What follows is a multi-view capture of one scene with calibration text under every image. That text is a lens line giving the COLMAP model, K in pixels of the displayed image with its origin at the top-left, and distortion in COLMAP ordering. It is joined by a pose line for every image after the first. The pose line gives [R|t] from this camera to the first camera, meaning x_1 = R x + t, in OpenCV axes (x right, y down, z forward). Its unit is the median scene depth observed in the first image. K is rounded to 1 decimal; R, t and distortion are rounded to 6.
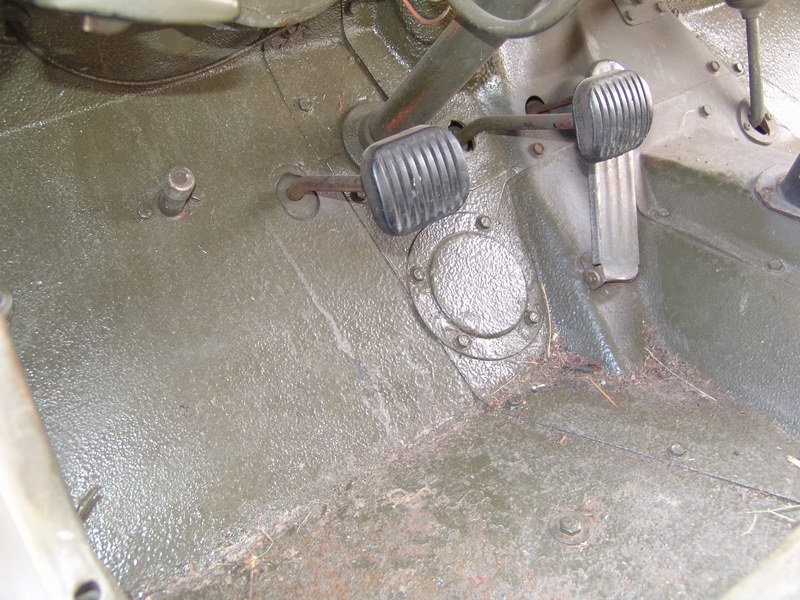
lens RADIAL K [[877.2, 0, 400.0], [0, 877.2, 300.0], [0, 0, 1]] dist [-0.047186, 0.031771]
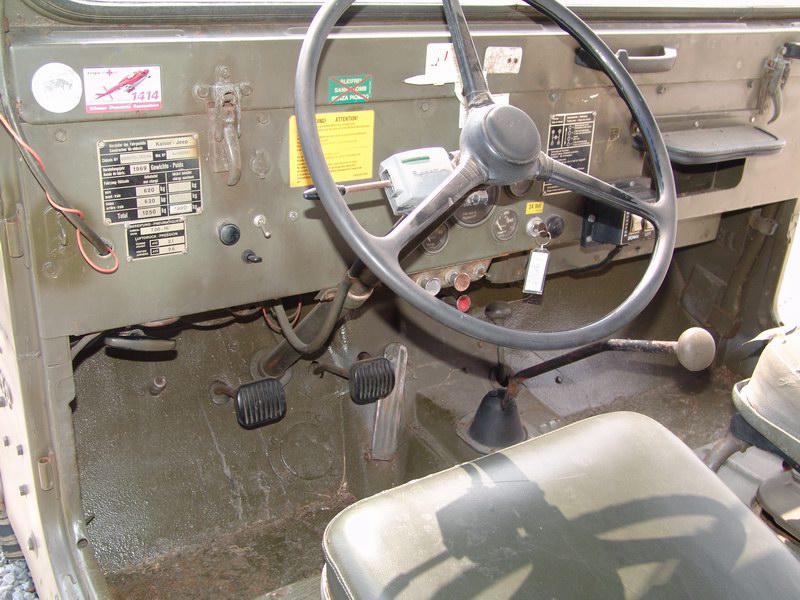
lens RADIAL K [[877.2, 0, 400.0], [0, 877.2, 300.0], [0, 0, 1]] dist [-0.047186, 0.031771]
pose [[0.988063, 0.139814, -0.064680, 0.437899], [-0.148060, 0.977827, -0.148095, -0.102407], [0.042540, 0.155904, 0.986856, -1.108672]]
